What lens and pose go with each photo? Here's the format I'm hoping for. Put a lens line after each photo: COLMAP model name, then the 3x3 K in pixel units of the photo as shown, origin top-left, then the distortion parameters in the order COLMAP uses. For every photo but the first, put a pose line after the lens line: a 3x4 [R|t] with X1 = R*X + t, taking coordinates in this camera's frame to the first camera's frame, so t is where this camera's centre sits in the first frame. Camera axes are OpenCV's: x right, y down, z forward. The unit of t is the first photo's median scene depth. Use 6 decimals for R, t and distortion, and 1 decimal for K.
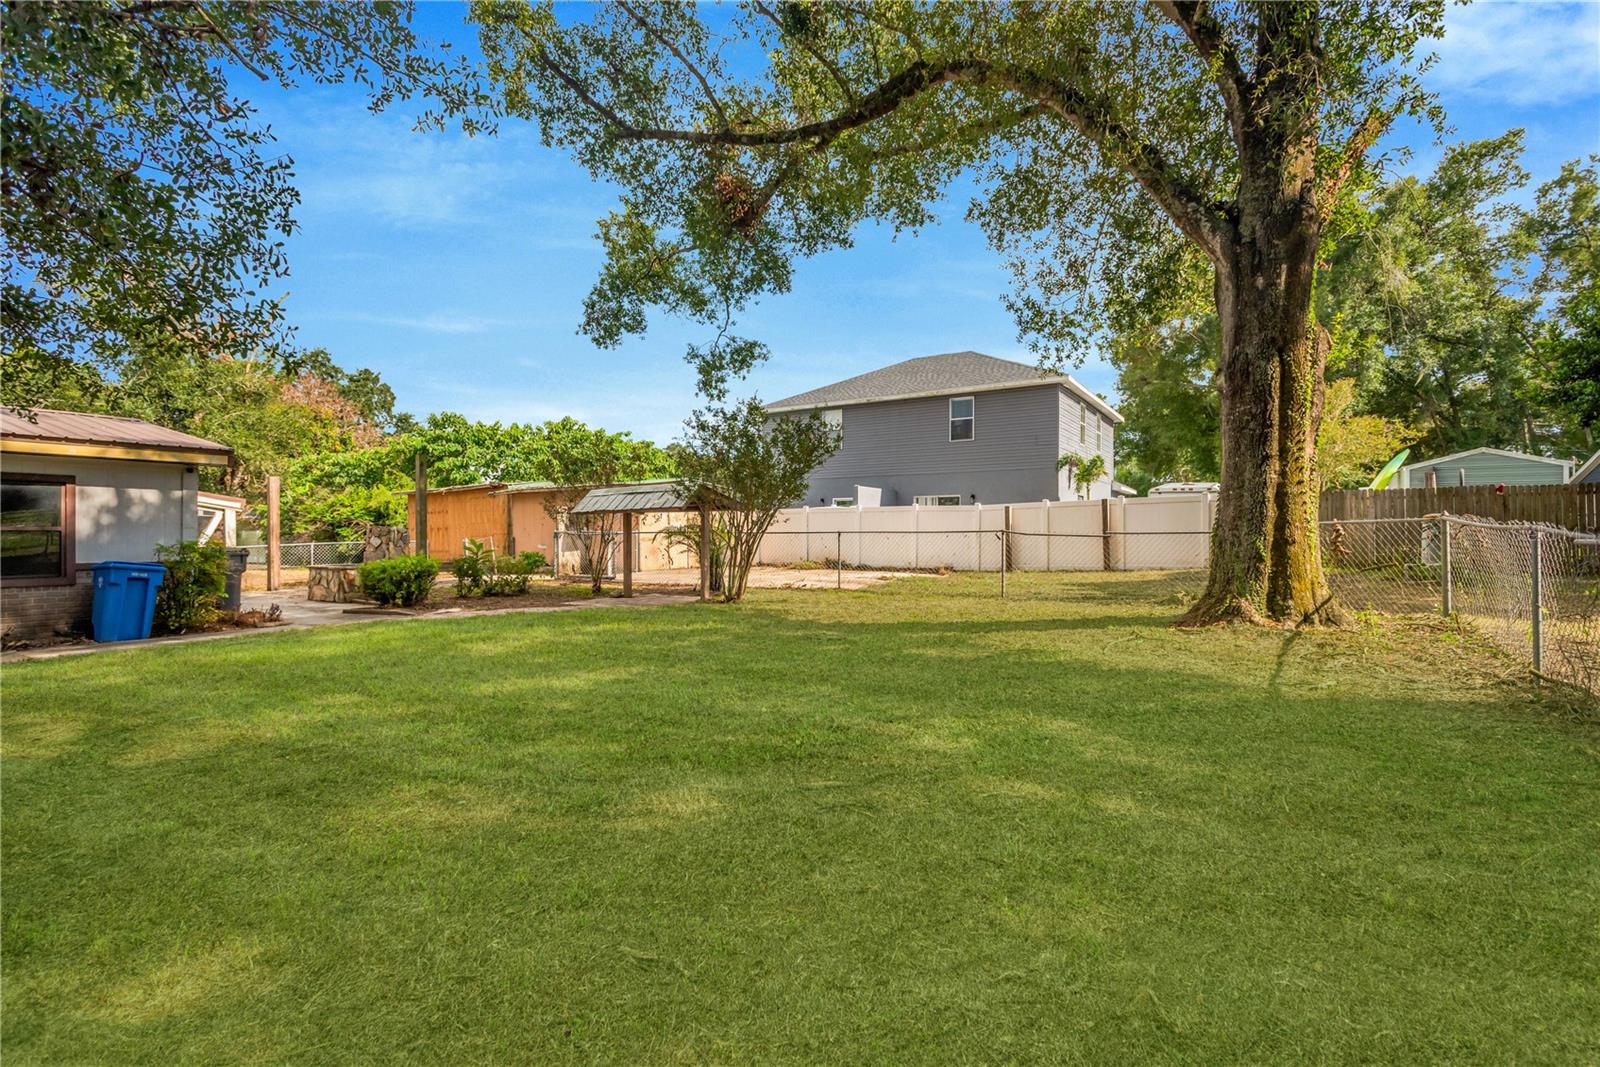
lens RADIAL K [[748.6, 0, 800.0], [0, 748.6, 533.5], [0, 0, 1]] dist [0.016783, -0.007119]
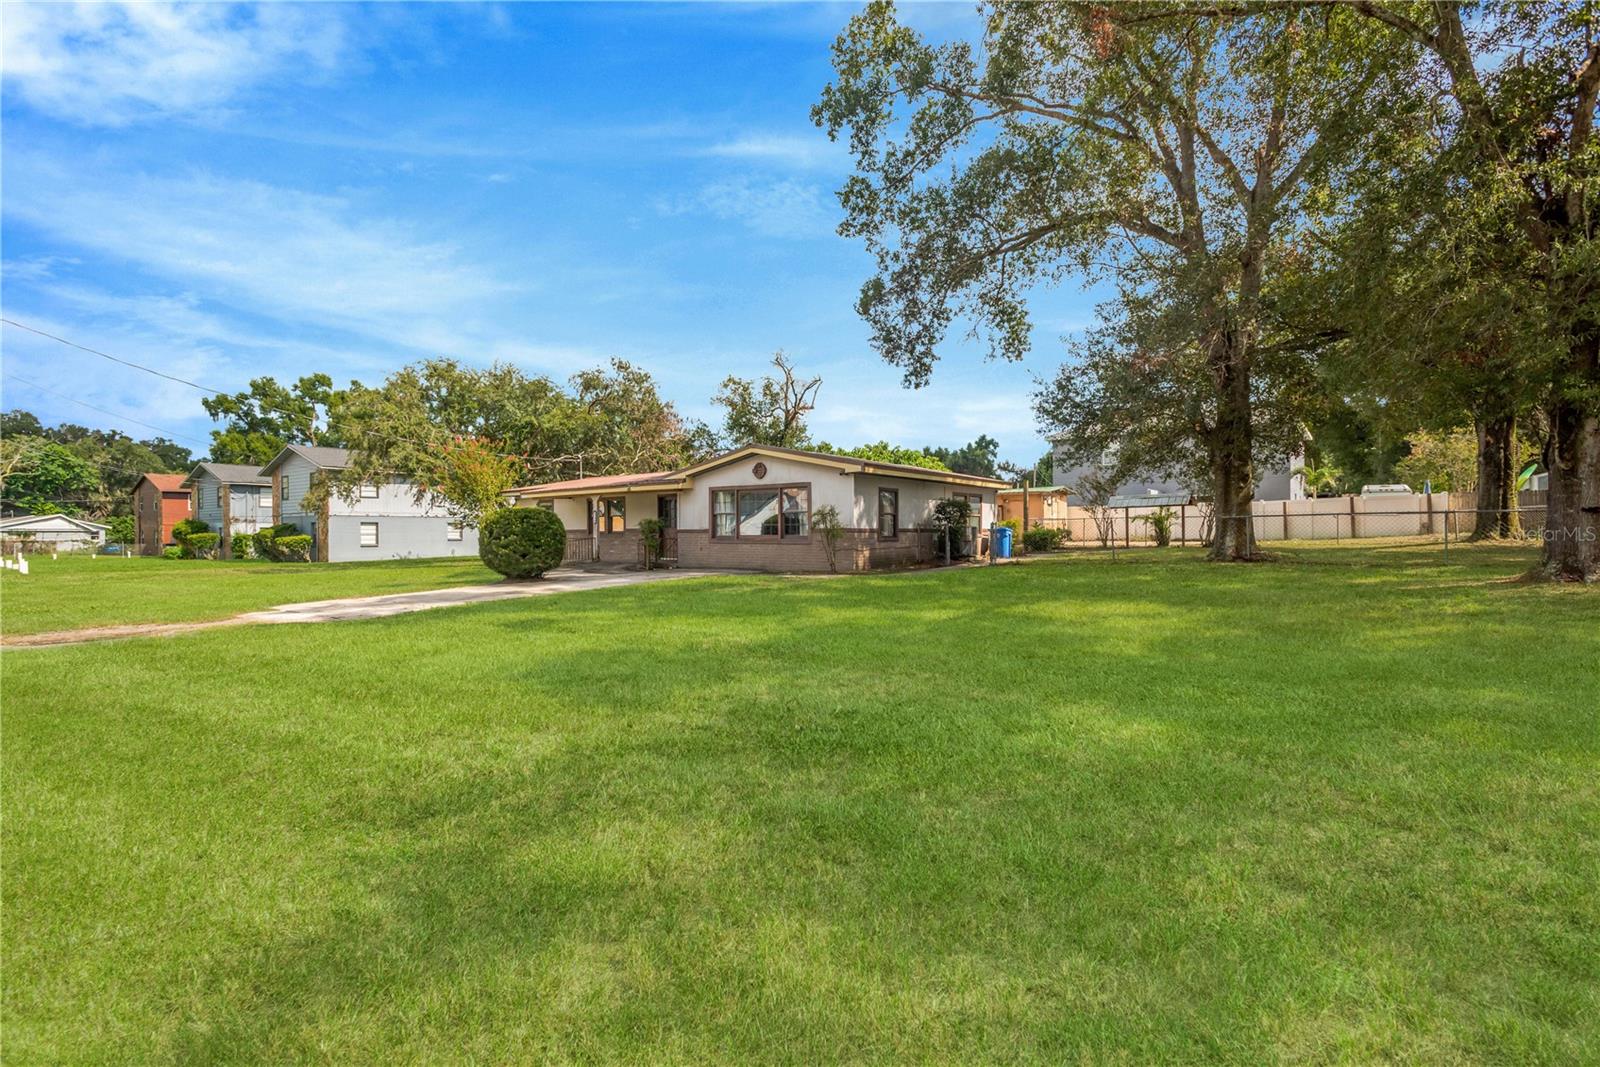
lens RADIAL K [[748.6, 0, 800.0], [0, 748.6, 533.5], [0, 0, 1]] dist [0.016783, -0.007119]
pose [[0.996993, -0.008221, -0.077057, -0.931894], [0.008734, 0.999942, 0.006322, 0.022075], [0.077000, -0.006976, 0.997007, -1.073890]]
